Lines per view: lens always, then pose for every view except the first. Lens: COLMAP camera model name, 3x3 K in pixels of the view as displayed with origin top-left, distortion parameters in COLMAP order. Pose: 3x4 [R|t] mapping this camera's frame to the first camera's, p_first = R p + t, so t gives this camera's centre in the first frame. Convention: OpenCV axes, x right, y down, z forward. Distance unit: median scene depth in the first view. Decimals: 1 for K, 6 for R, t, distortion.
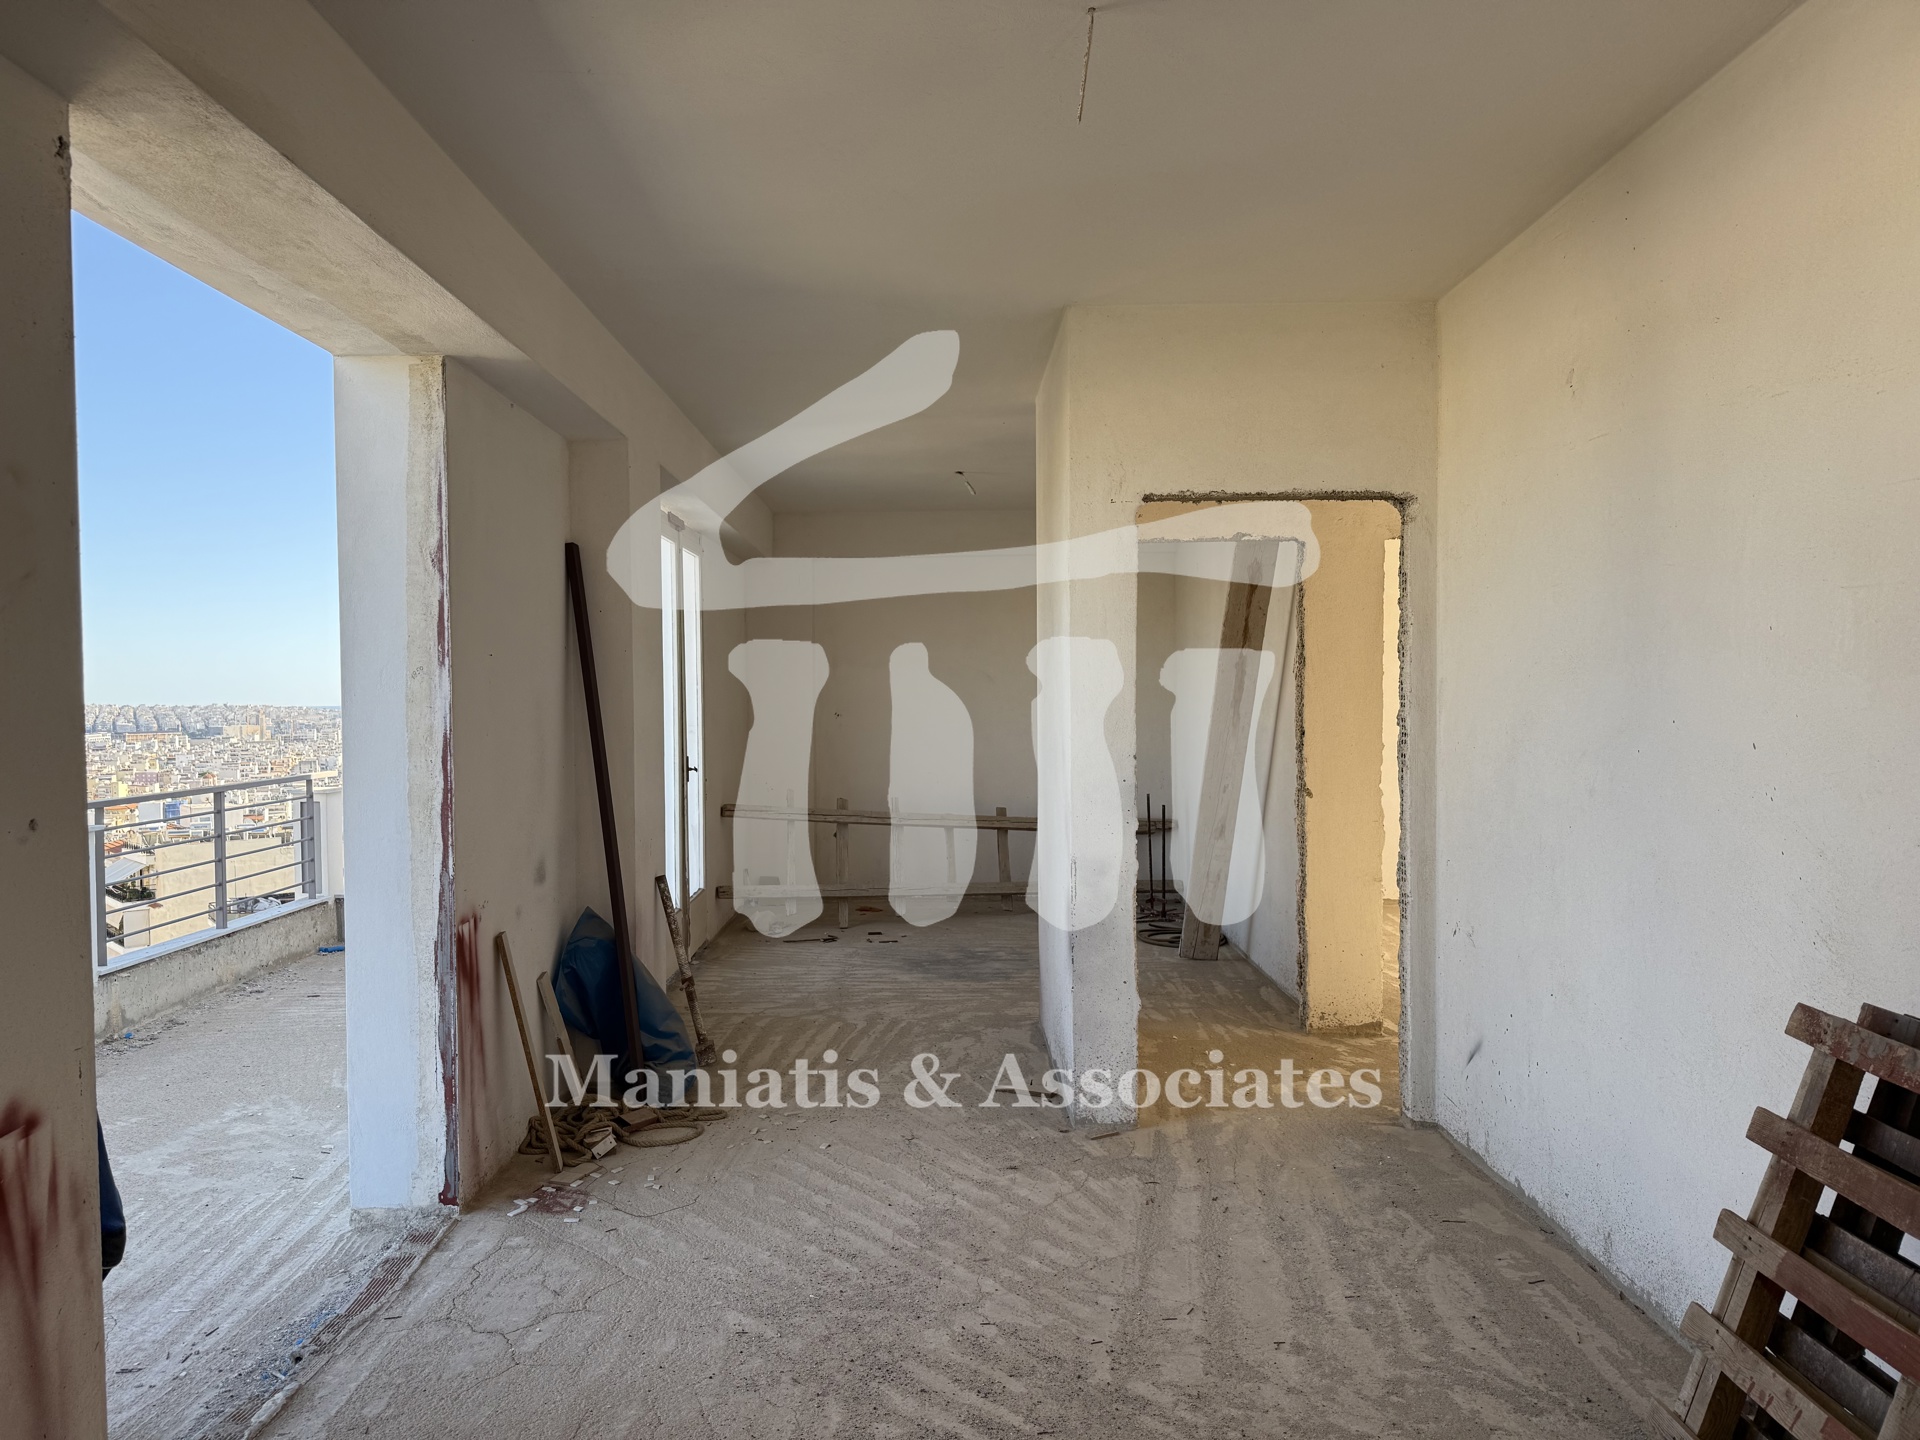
lens RADIAL K [[1343.9, 0, 950.4], [0, 1343.9, 726.3], [0, 0, 1]] dist [0.032794, -0.047002]
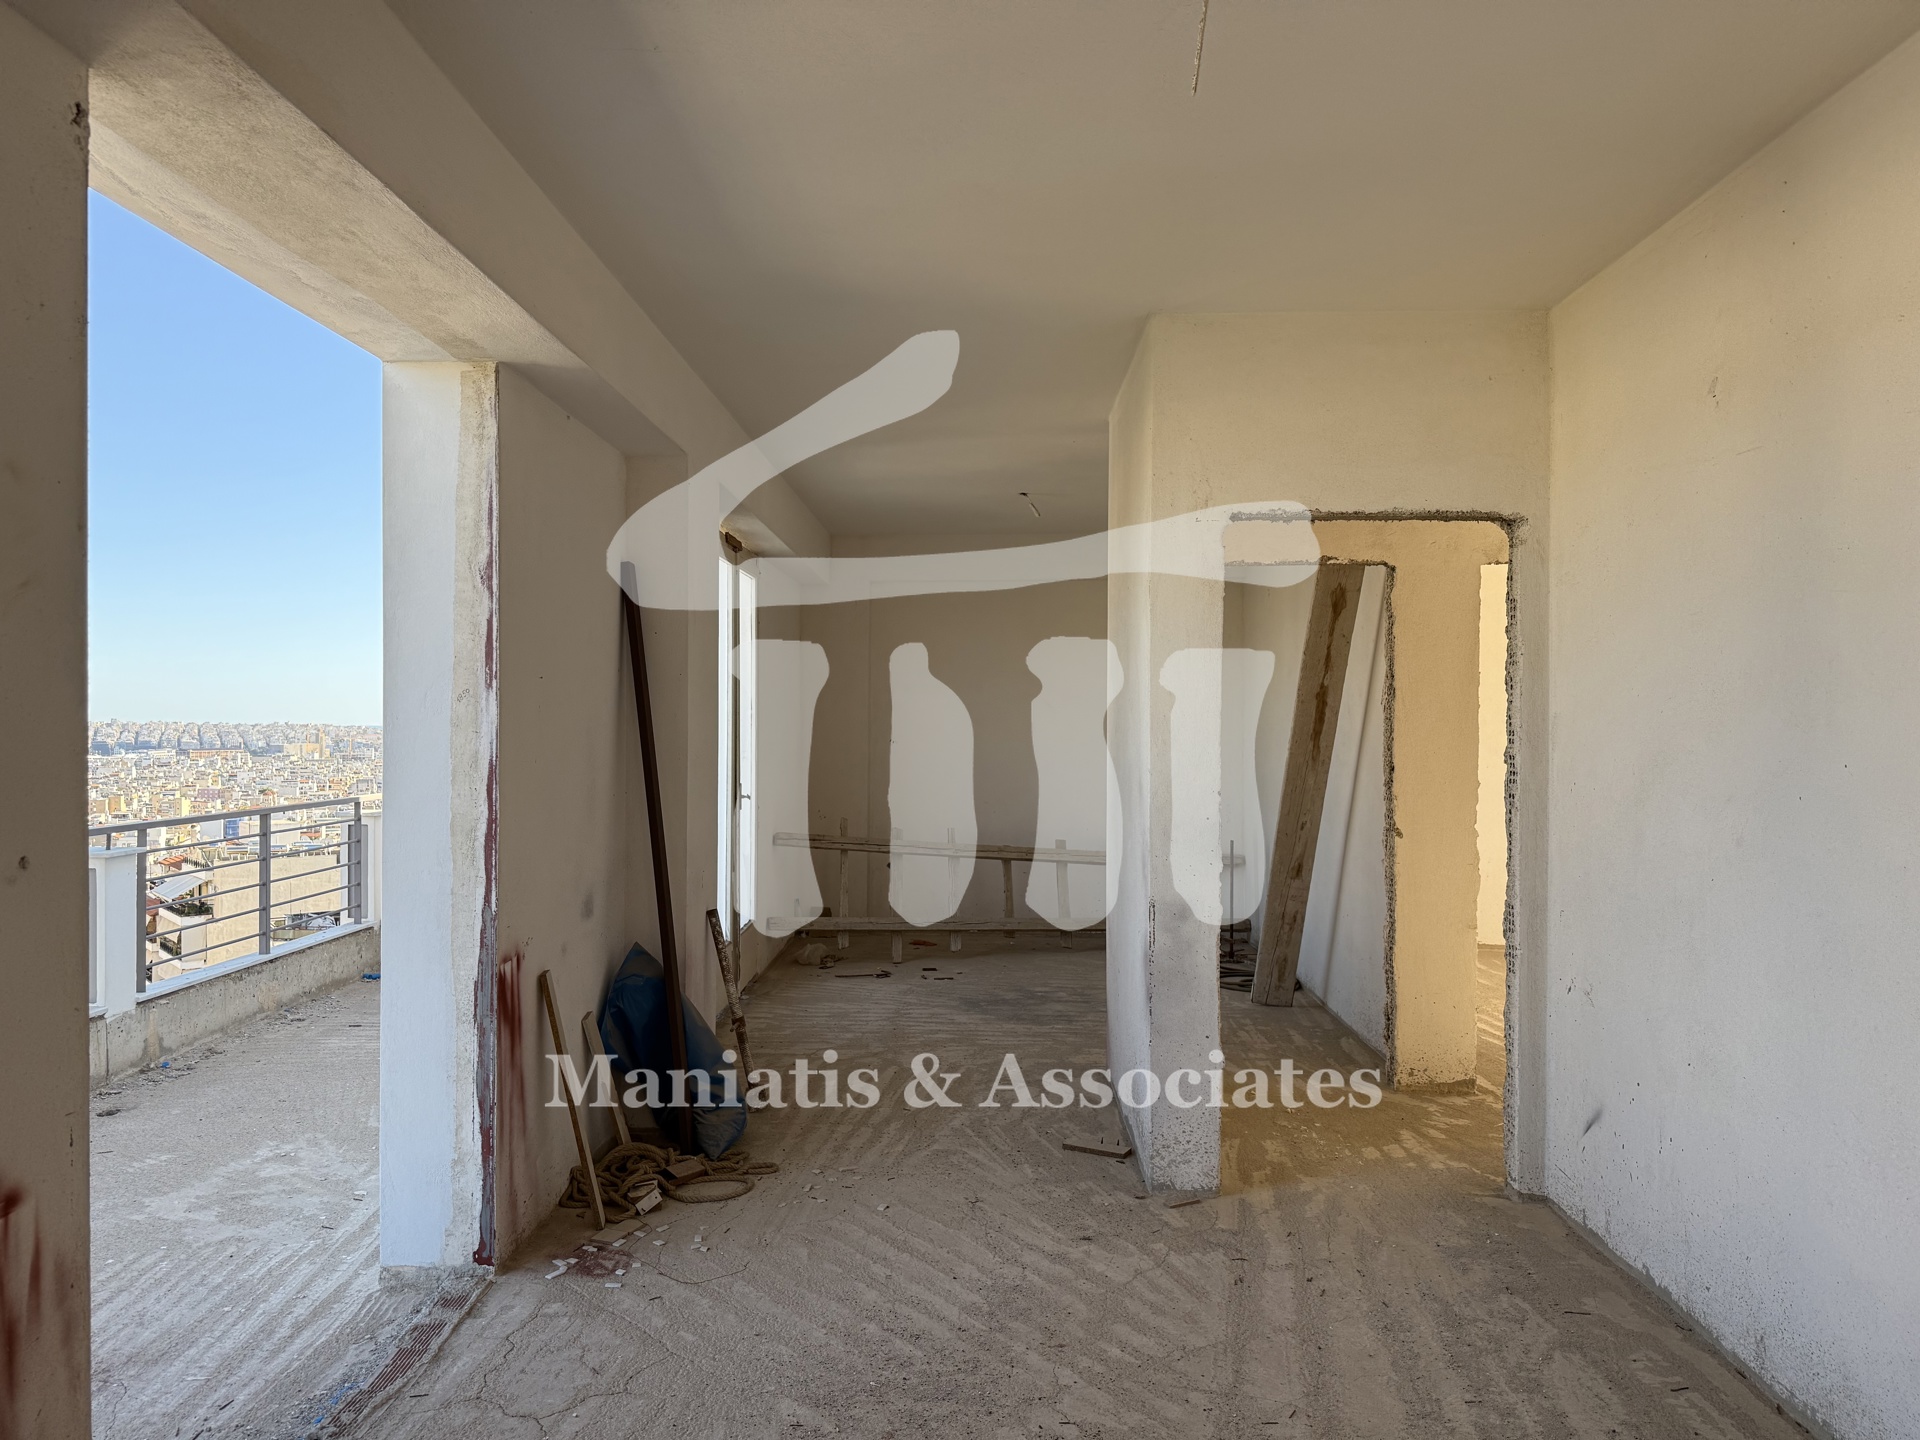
lens RADIAL K [[1344.2, 0, 946.7], [0, 1344.2, 715.9], [0, 0, 1]] dist [0.030048, -0.038153]
pose [[0.999216, 0.011188, -0.037978, -0.020025], [-0.012220, 0.999560, -0.027045, -0.004049], [0.037658, 0.027488, 0.998913, 0.068578]]
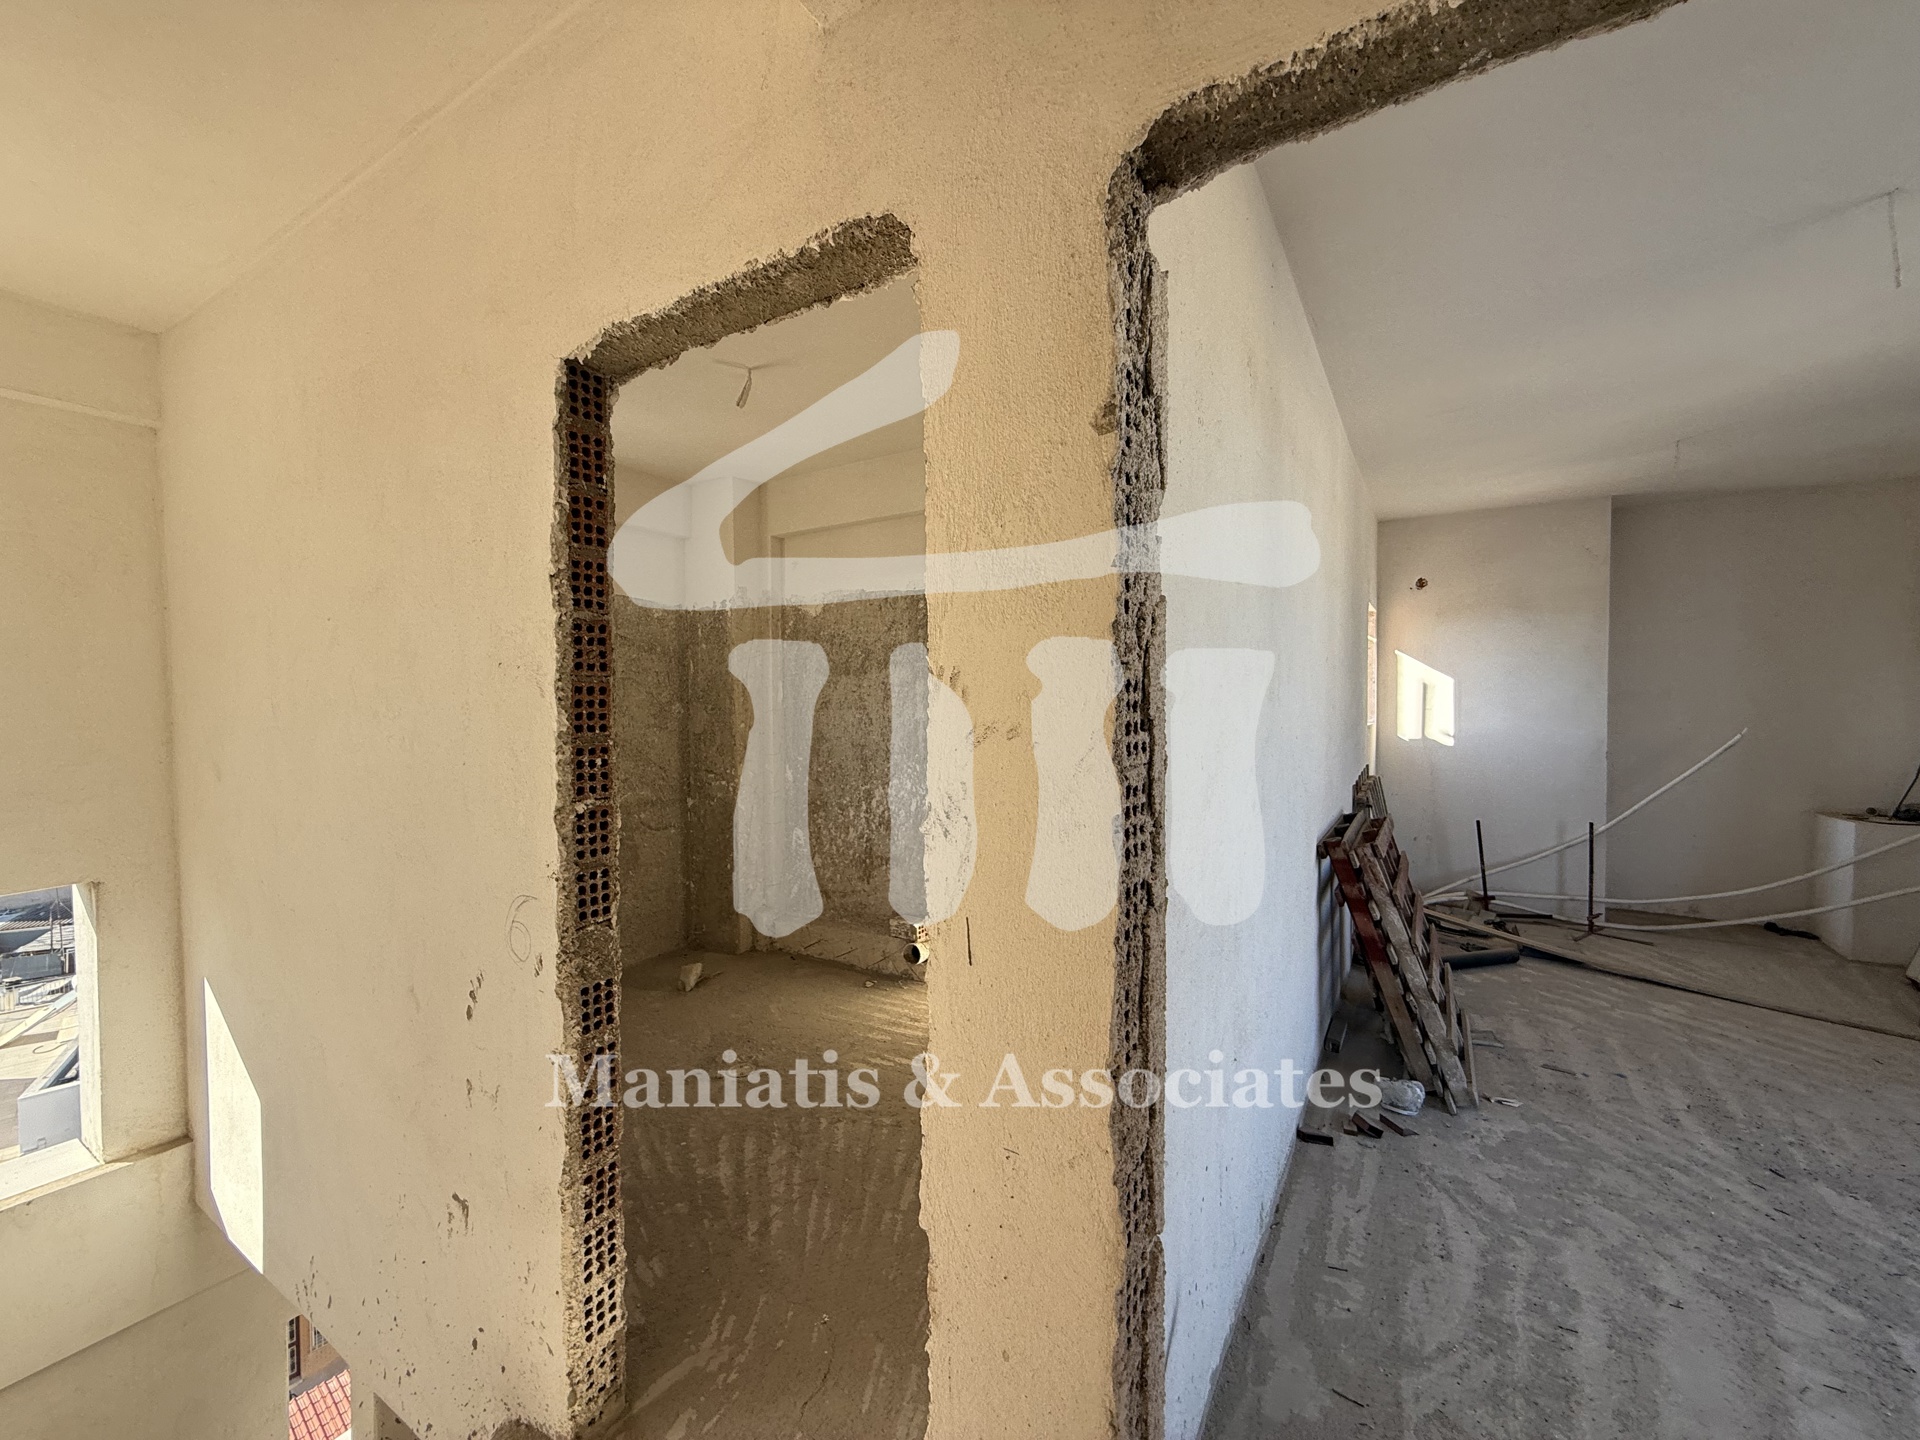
lens RADIAL K [[765.8, 0, 955.5], [0, 765.8, 717.5], [0, 0, 1]] dist [-0.001126, 0.000238]
pose [[-0.844601, 0.000193, 0.535396, 0.330585], [0.026976, 0.998745, 0.042196, -0.044157], [-0.534716, 0.050081, -0.843546, 1.476903]]
